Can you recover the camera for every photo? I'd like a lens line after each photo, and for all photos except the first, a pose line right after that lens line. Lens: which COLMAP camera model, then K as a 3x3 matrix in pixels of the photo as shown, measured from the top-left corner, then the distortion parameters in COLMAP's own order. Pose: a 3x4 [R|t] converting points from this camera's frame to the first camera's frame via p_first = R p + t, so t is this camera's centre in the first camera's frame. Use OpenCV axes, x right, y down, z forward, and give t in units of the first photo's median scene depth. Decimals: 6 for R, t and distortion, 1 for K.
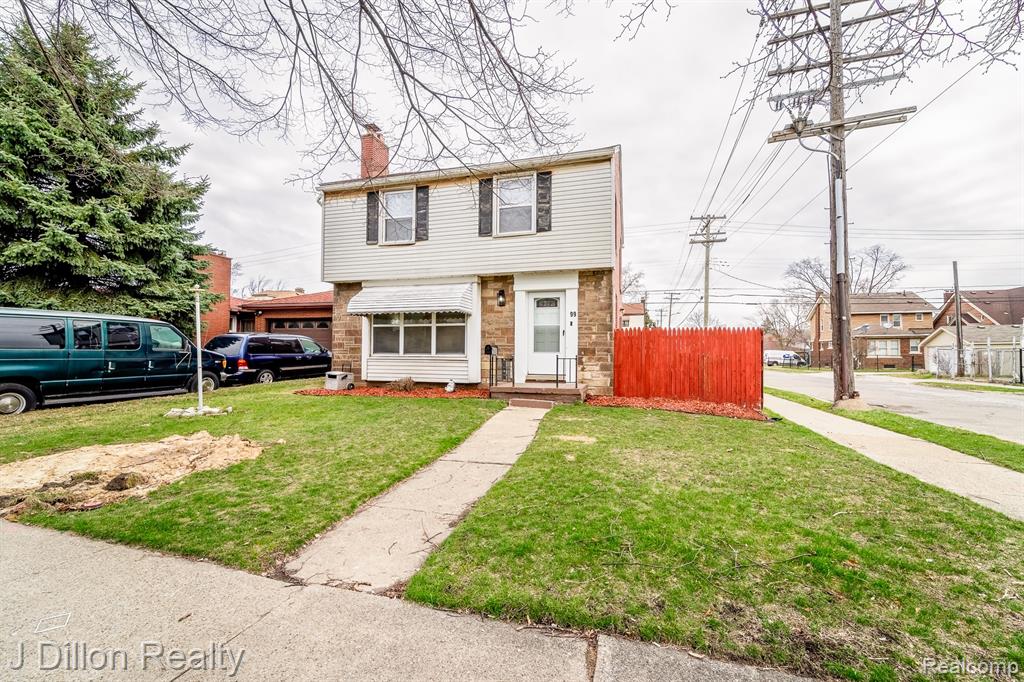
lens RADIAL K [[383.8, 0, 512.0], [0, 383.8, 341.9], [0, 0, 1]] dist [0.001890, -0.000358]
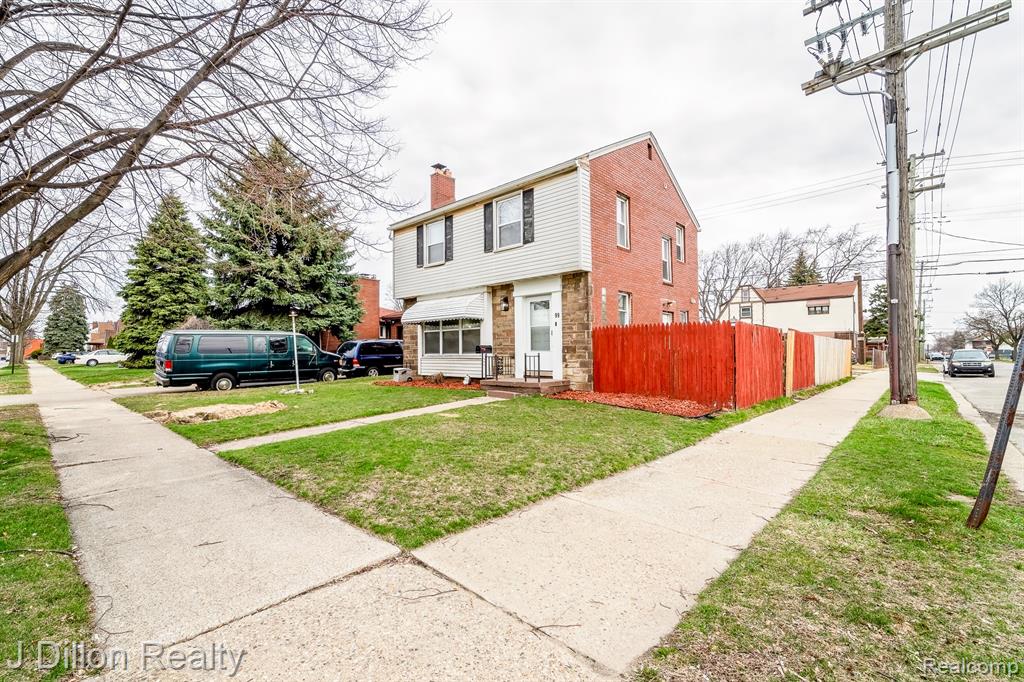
lens RADIAL K [[421.2, 0, 513.6], [0, 421.2, 341.9], [0, 0, 1]] dist [0.003109, -0.001573]
pose [[0.898113, -0.024793, -0.439066, 0.538144], [0.026486, 0.999647, -0.002269, 0.002229], [0.438967, -0.009591, 0.898452, -0.117708]]
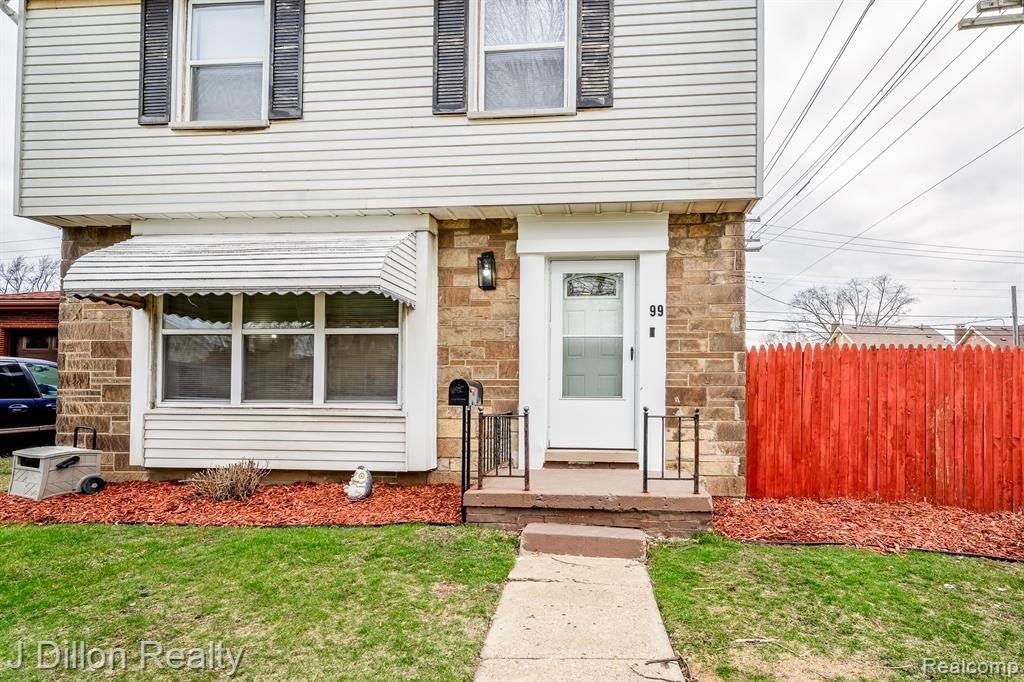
lens RADIAL K [[473.0, 0, 559.8], [0, 473.0, 385.1], [0, 0, 1]] dist [0.004159, -0.001322]
pose [[0.984332, 0.003793, 0.176286, -0.040466], [-0.005891, 0.999918, 0.011377, 0.006260], [-0.176229, -0.012237, 0.984273, 0.463826]]
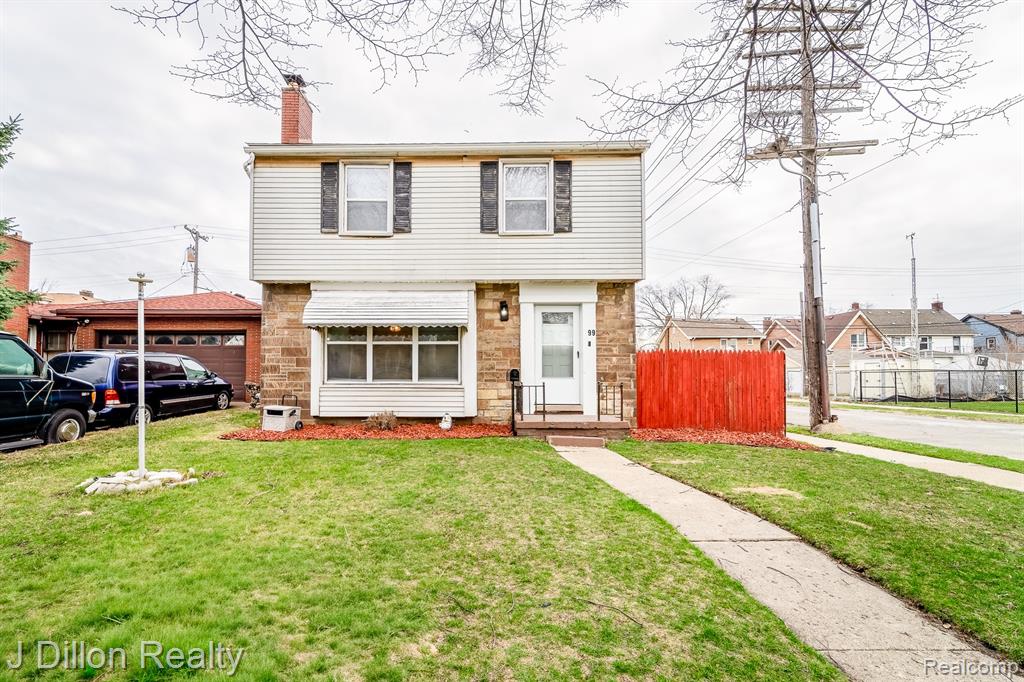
lens RADIAL K [[421.2, 0, 455.2], [0, 421.2, 363.6], [0, 0, 1]] dist [0.003109, -0.001573]
pose [[0.971934, 0.002926, 0.235235, -0.333362], [-0.003570, 0.999991, 0.002312, -0.004719], [-0.235226, -0.003086, 0.971936, 0.156319]]
